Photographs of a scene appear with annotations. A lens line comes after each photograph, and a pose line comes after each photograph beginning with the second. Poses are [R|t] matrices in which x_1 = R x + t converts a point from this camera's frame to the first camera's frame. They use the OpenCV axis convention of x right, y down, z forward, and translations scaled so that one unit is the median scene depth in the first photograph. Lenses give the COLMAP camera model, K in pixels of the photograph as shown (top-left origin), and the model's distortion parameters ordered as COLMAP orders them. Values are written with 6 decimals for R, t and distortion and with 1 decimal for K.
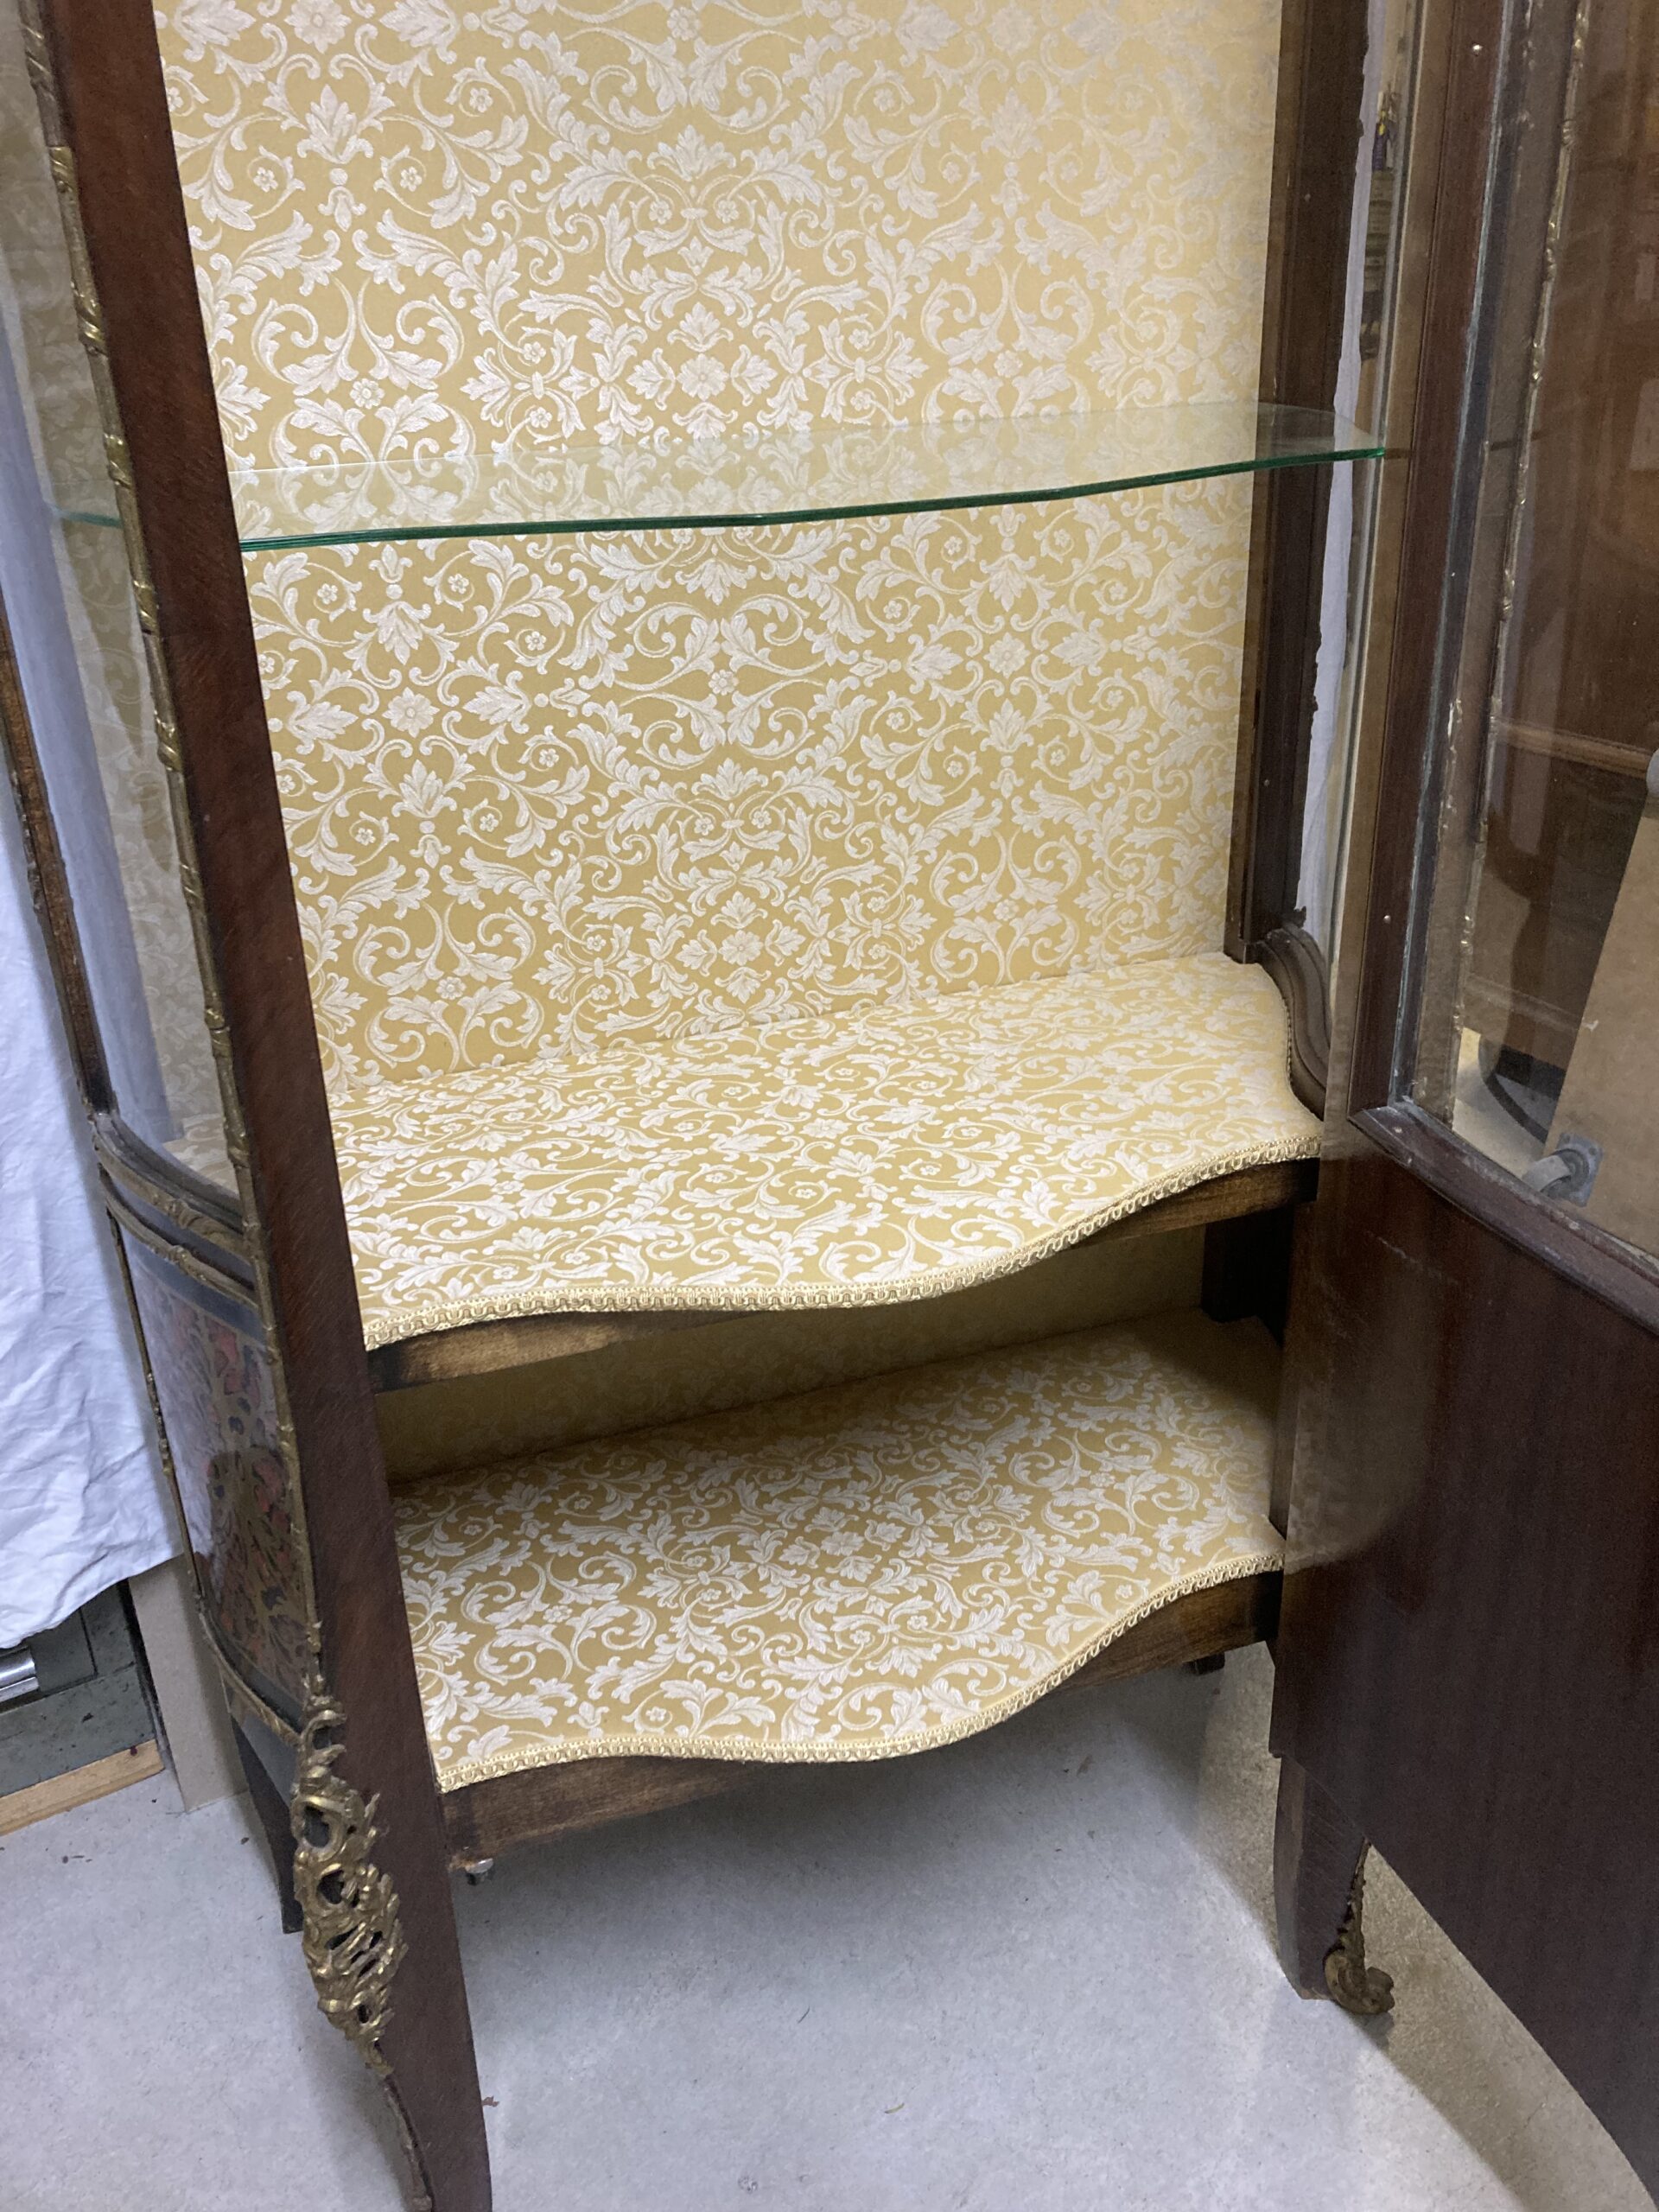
lens RADIAL K [[1810.5, 0, 838.5], [0, 1810.5, 1086.4], [0, 0, 1]] dist [0.079097, -0.146352]
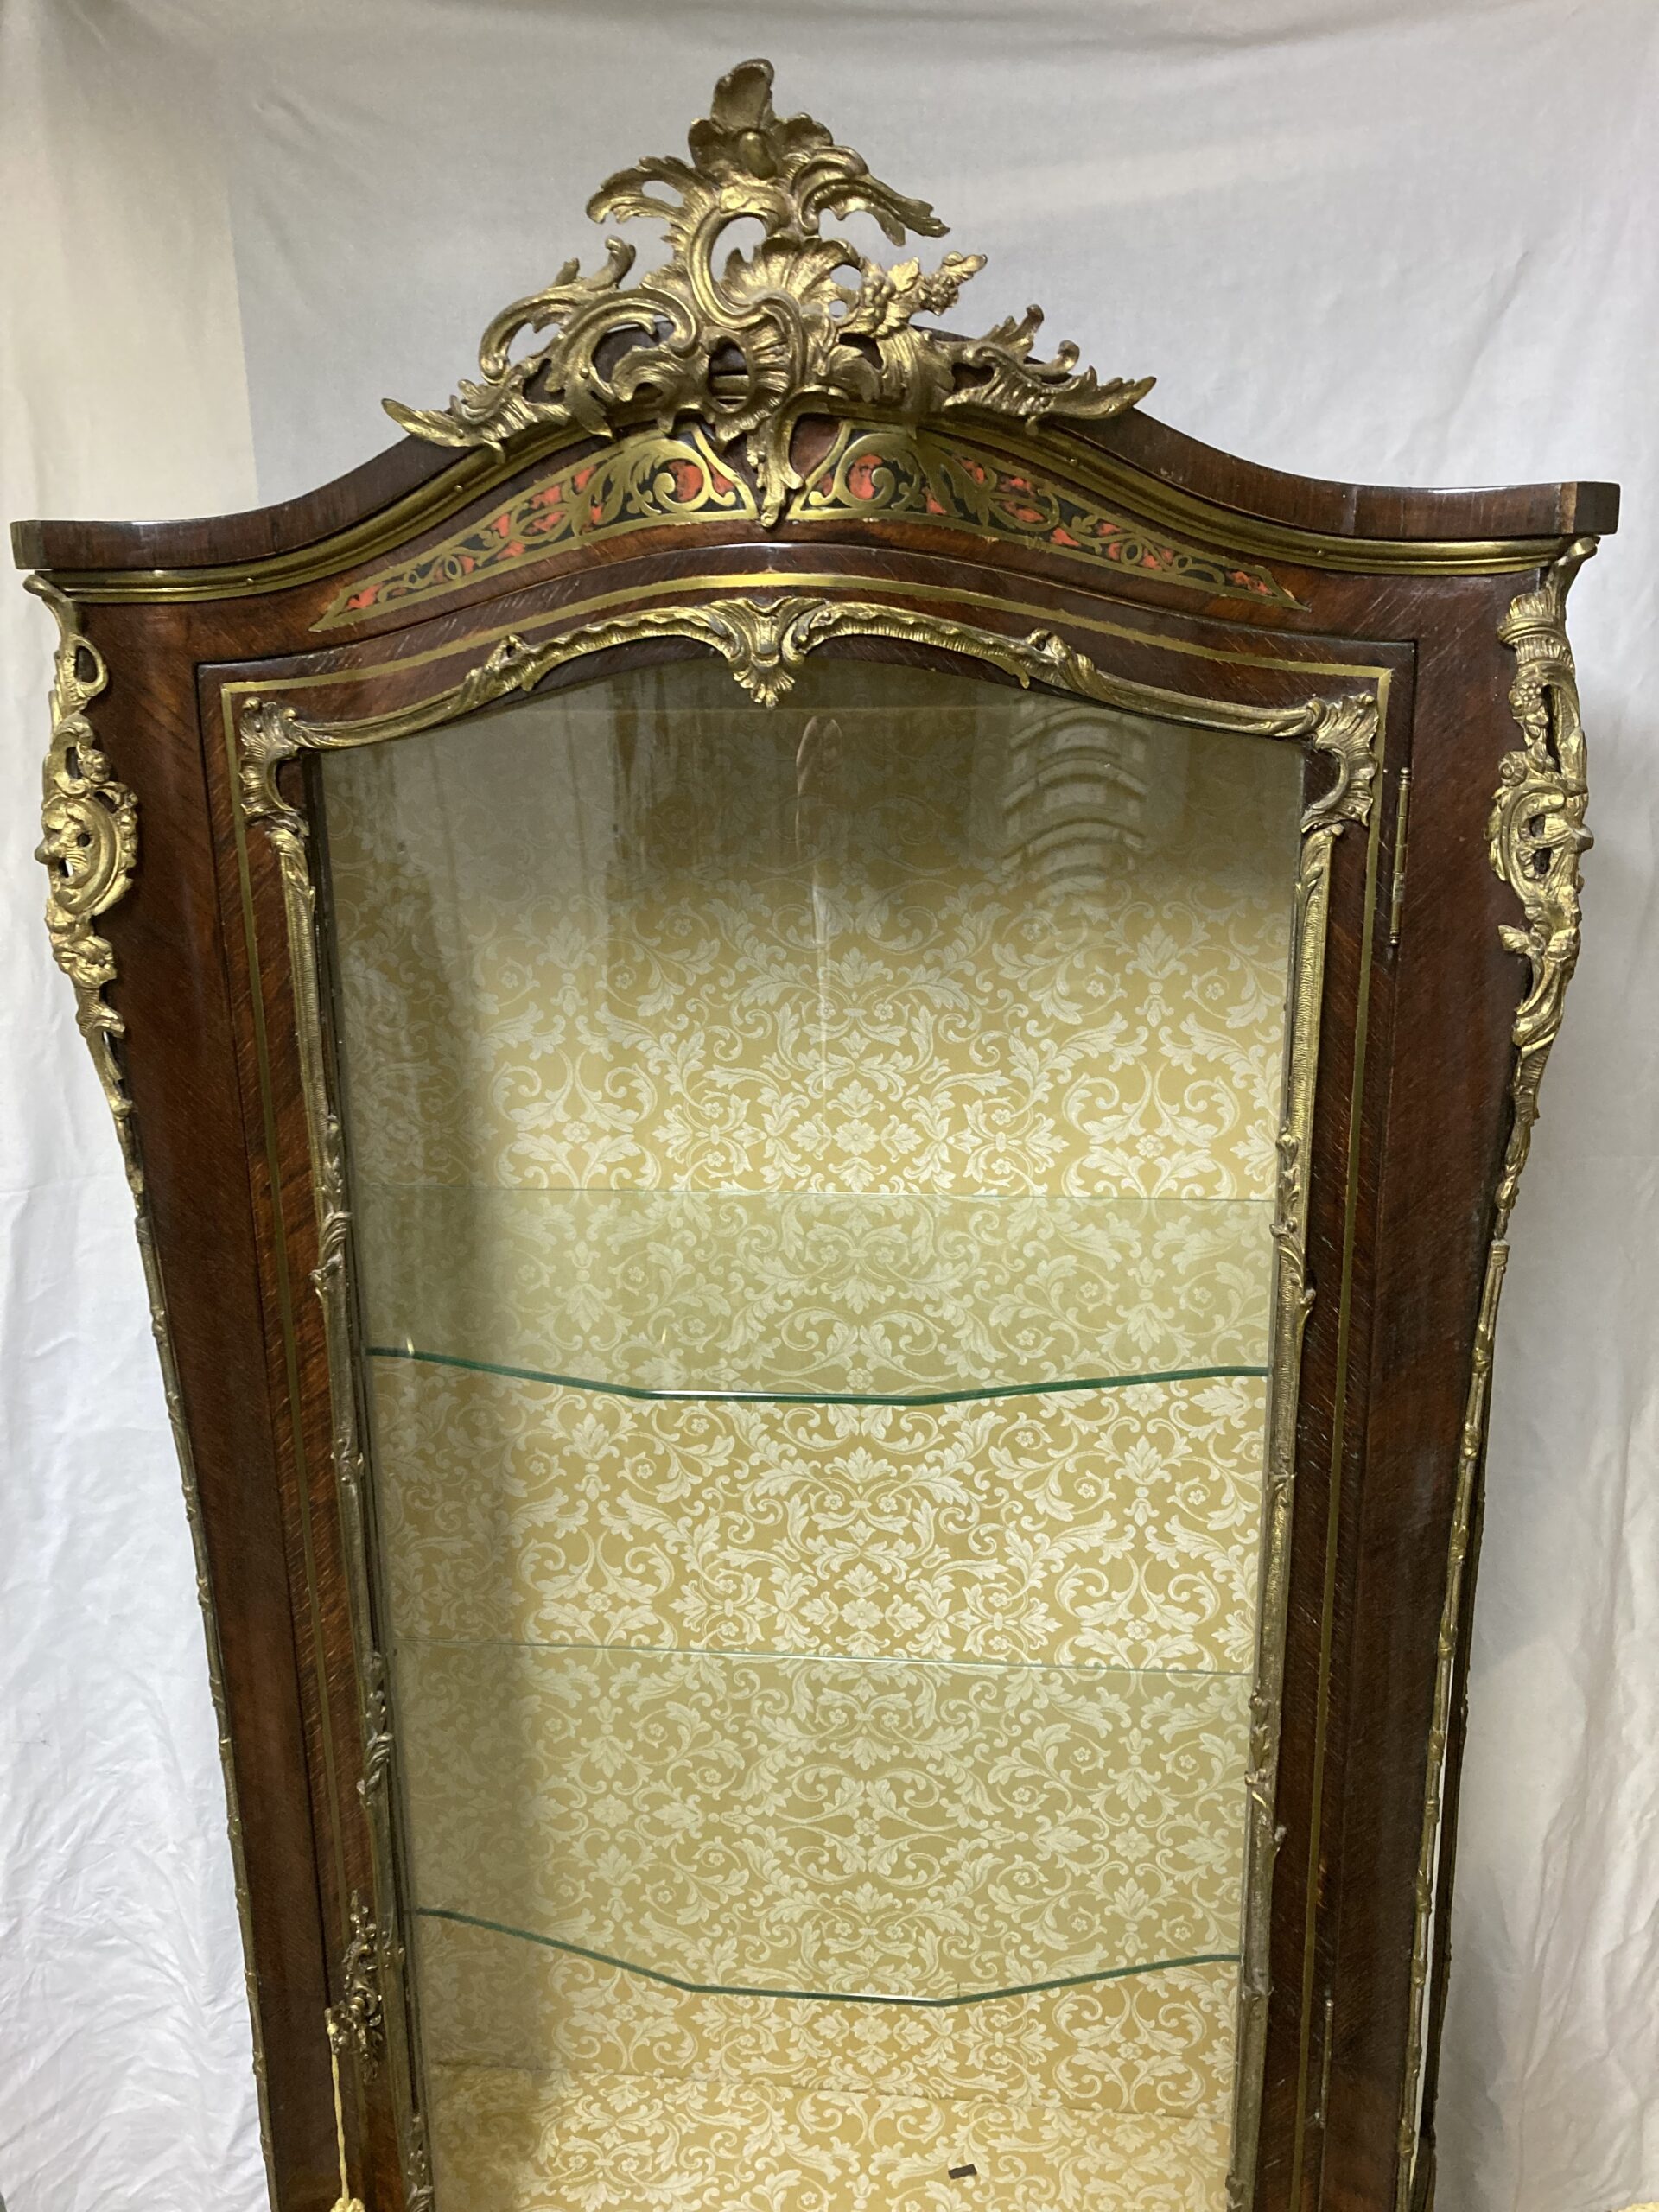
lens RADIAL K [[1800.0, 0, 831.7], [0, 1800.0, 1093.1], [0, 0, 1]] dist [0.040203, -0.067445]
pose [[0.905573, 0.122189, -0.406210, 0.334603], [-0.191157, 0.972419, -0.133645, -0.523881], [0.378677, 0.198675, 0.903954, -0.165960]]
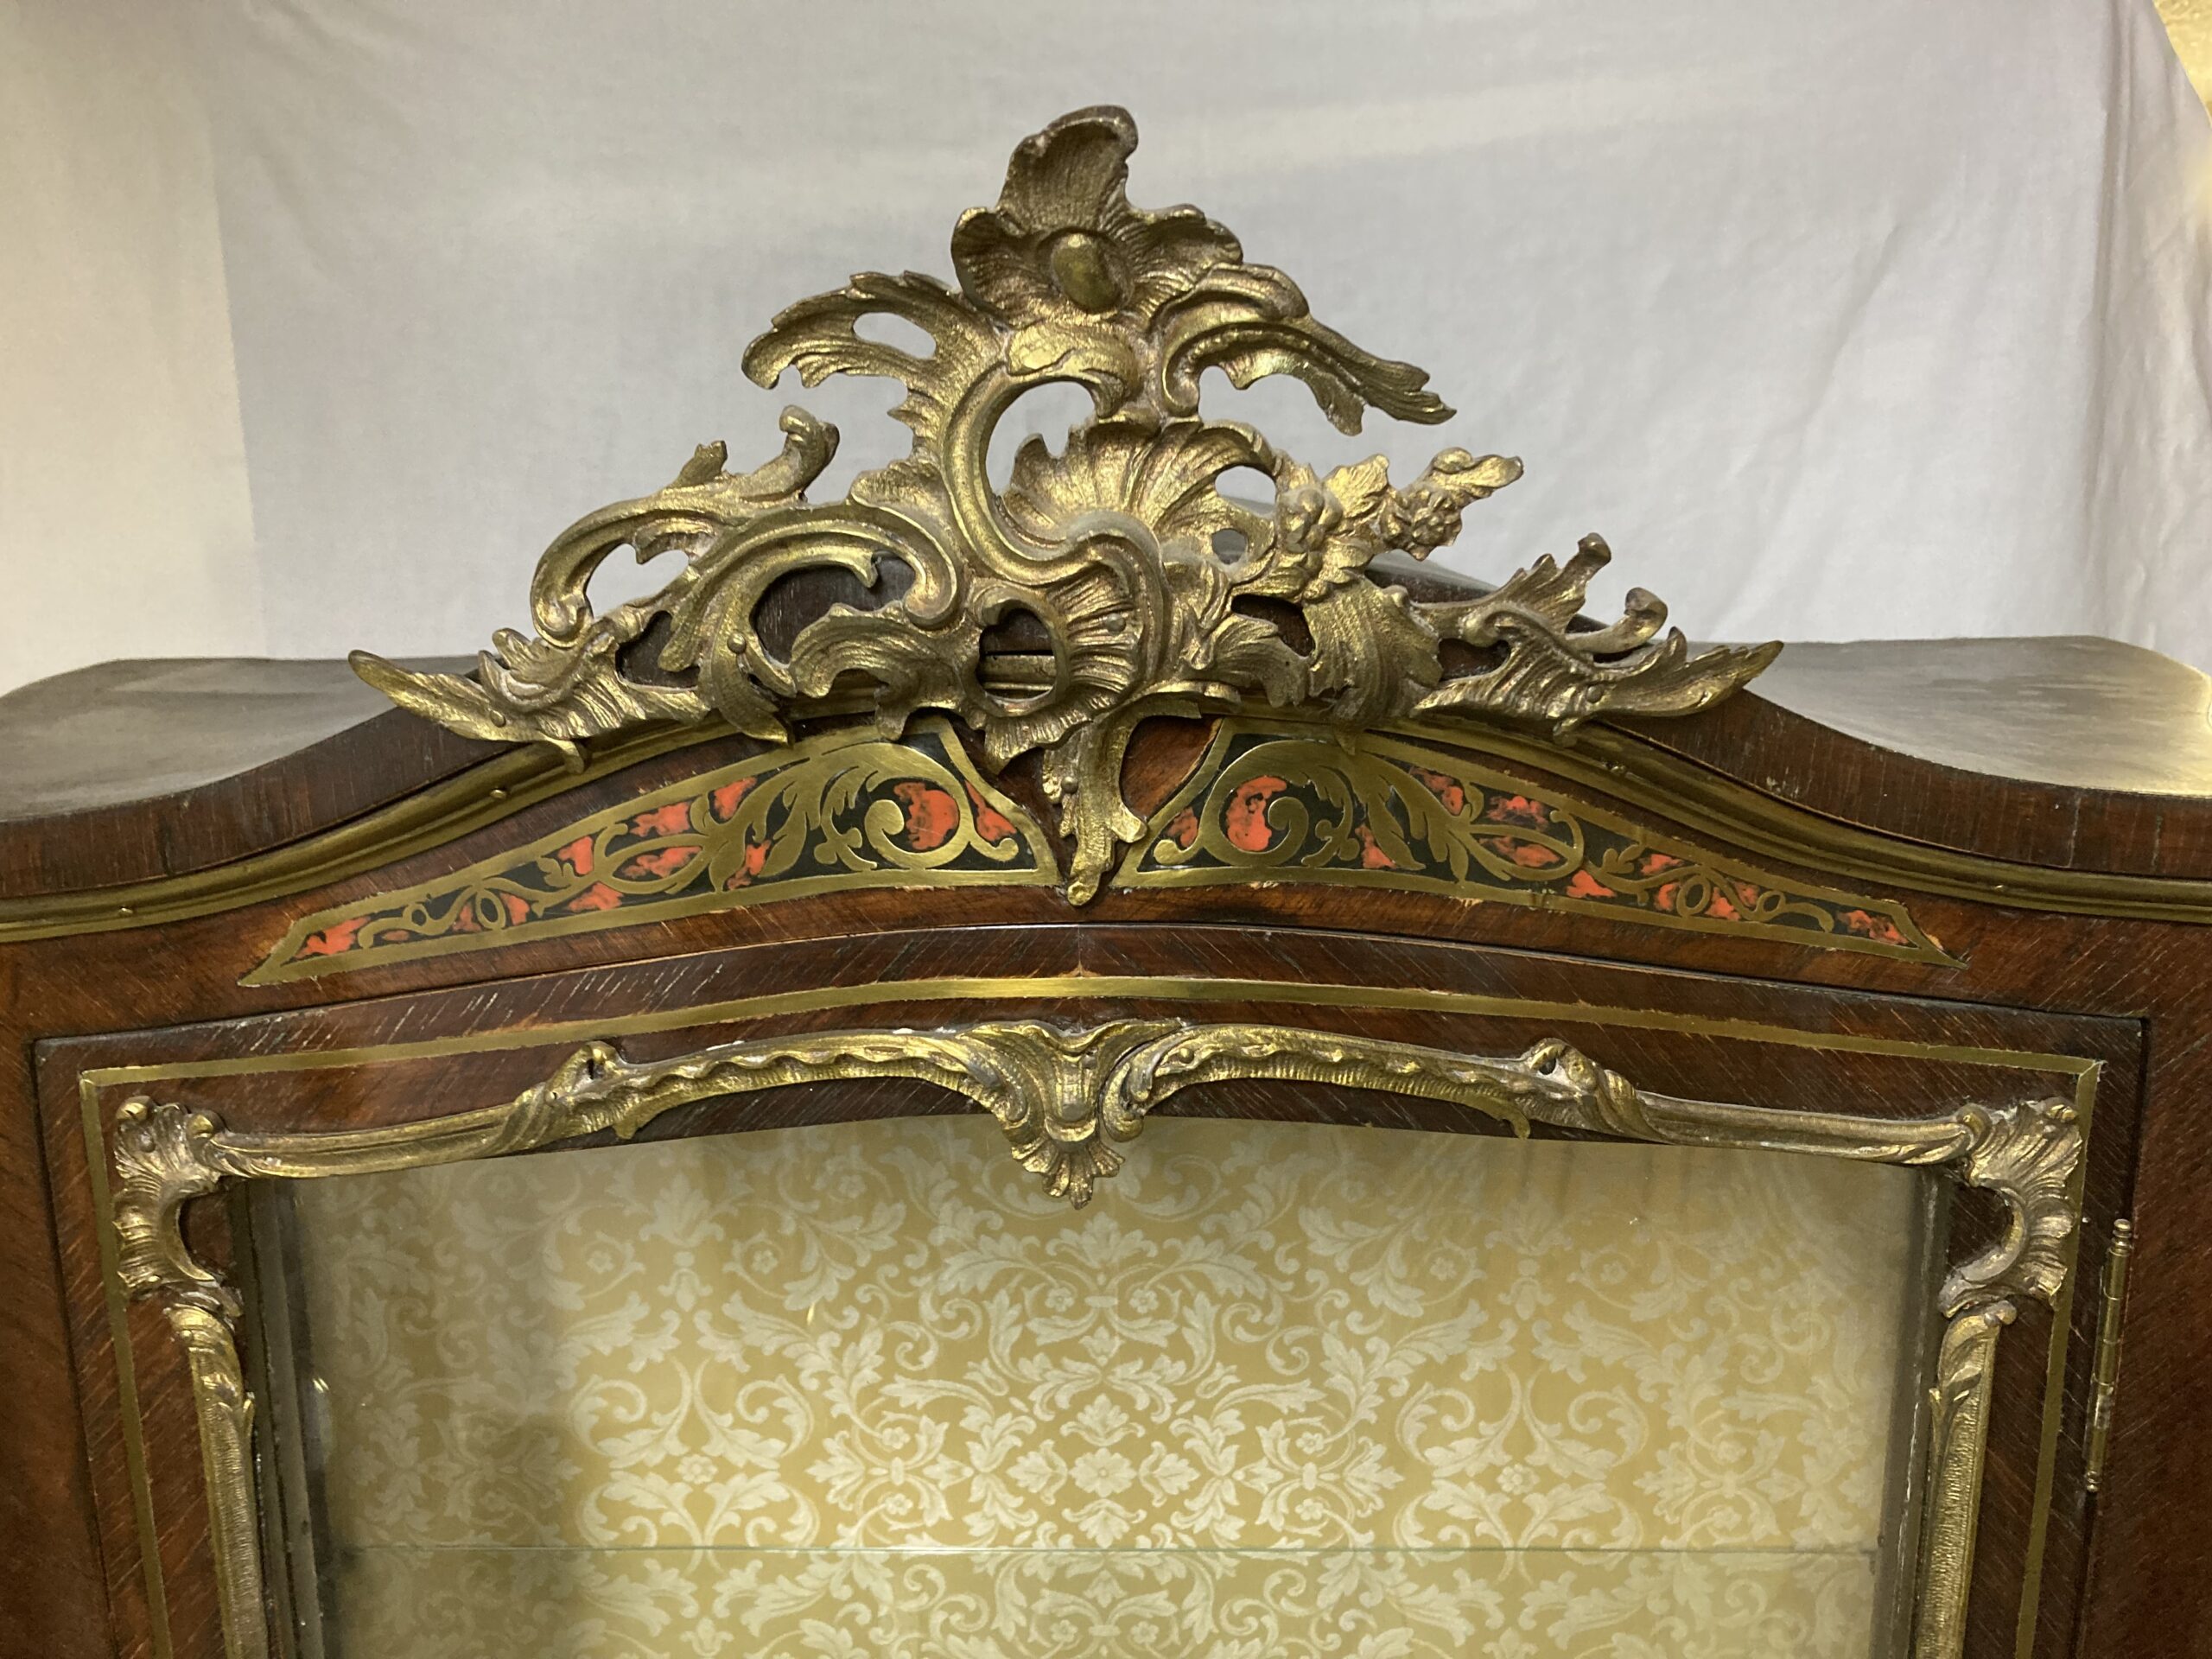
lens RADIAL K [[1810.5, 0, 1085.0], [0, 1810.5, 842.8], [0, 0, 1]] dist [0.079097, -0.146352]
pose [[0.936540, 0.092389, -0.338167, 0.145981], [-0.164877, 0.967381, -0.192328, -0.746242], [0.309367, 0.235879, 0.921224, 0.042758]]
